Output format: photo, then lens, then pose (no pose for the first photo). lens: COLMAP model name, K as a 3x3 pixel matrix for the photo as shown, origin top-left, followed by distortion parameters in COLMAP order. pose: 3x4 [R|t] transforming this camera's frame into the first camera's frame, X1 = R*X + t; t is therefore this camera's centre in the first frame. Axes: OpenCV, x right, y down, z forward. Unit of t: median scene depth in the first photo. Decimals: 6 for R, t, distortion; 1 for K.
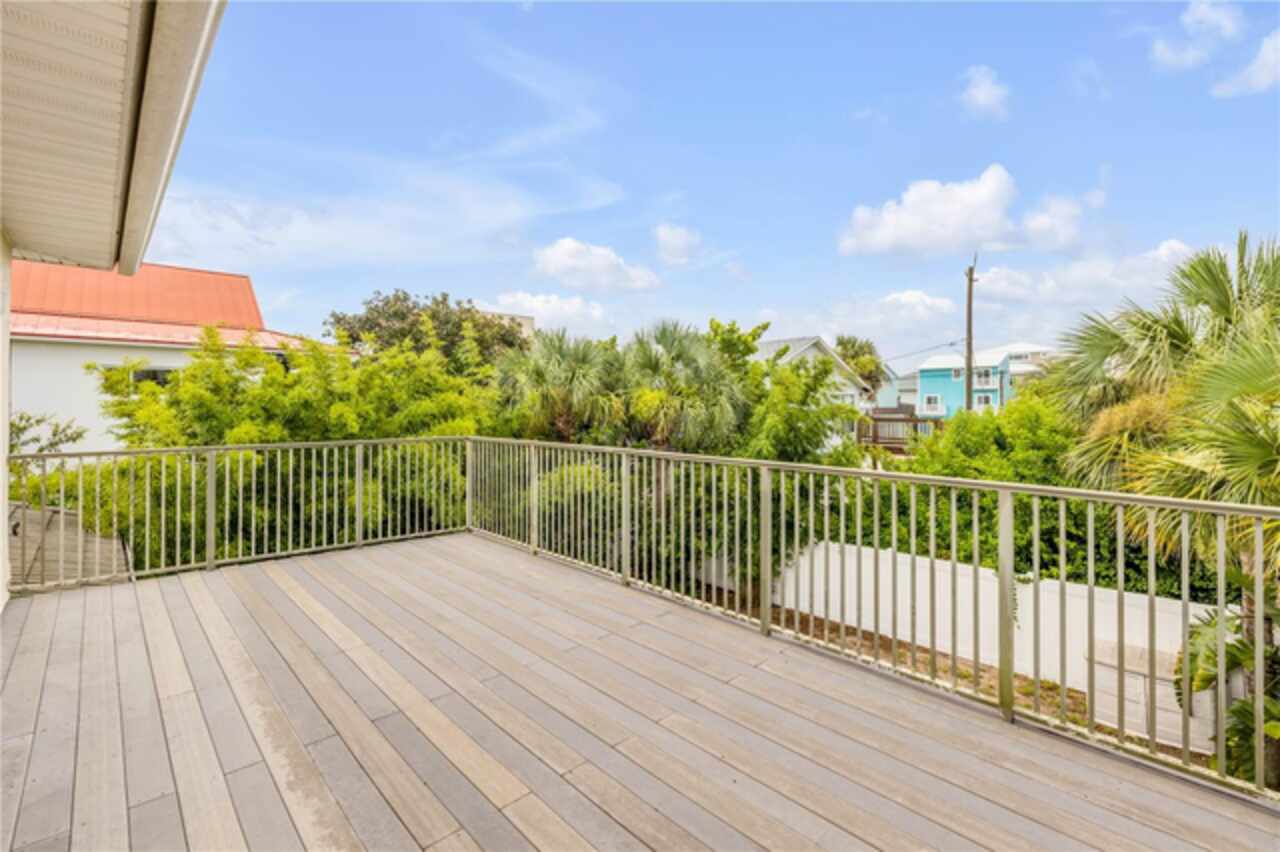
lens RADIAL K [[543.3, 0, 639.1], [0, 543.3, 418.6], [0, 0, 1]] dist [-0.000466, 0.000146]
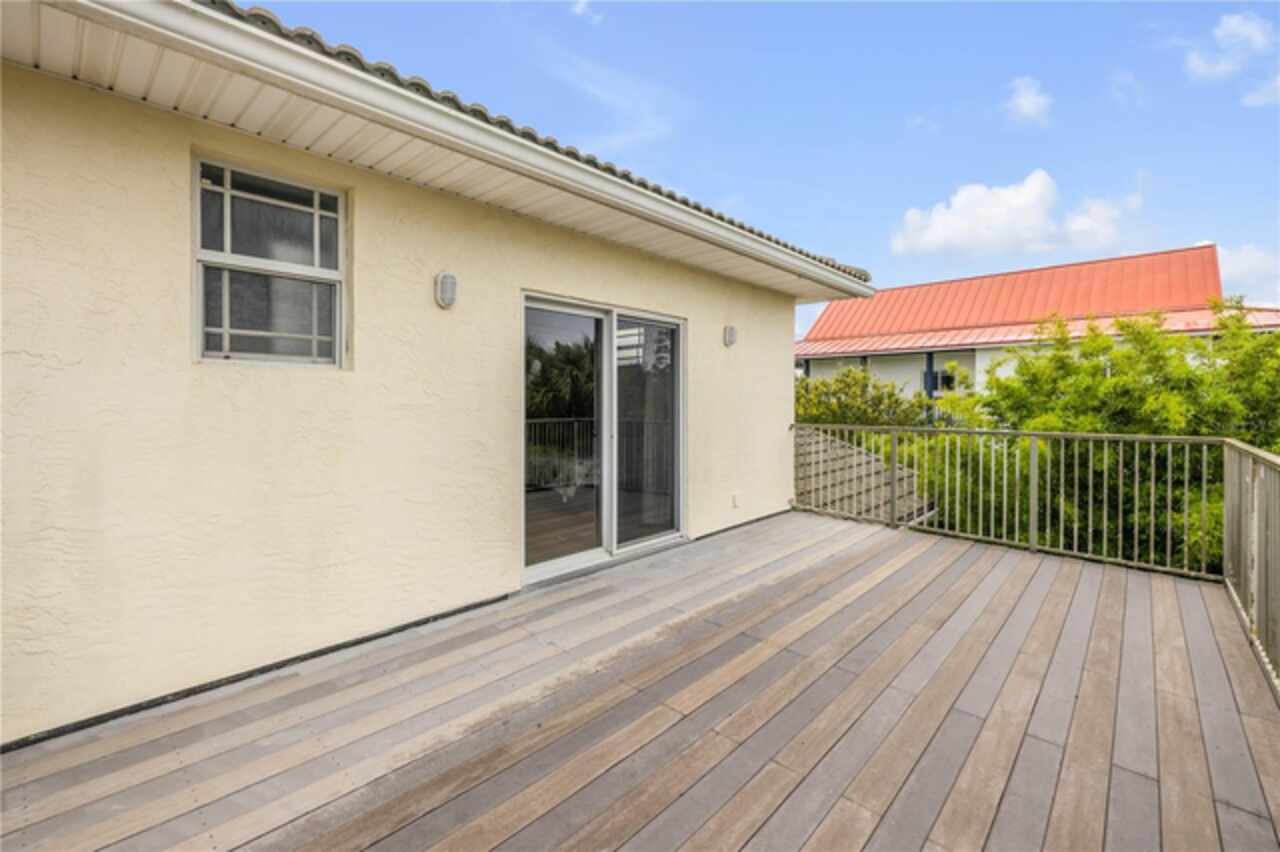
lens RADIAL K [[543.3, 0, 639.1], [0, 543.3, 418.6], [0, 0, 1]] dist [-0.000466, 0.000146]
pose [[0.035881, 0.028083, -0.998961, 0.373277], [-0.014448, 0.999515, 0.027580, 0.001660], [0.999252, 0.013443, 0.036269, 0.324503]]
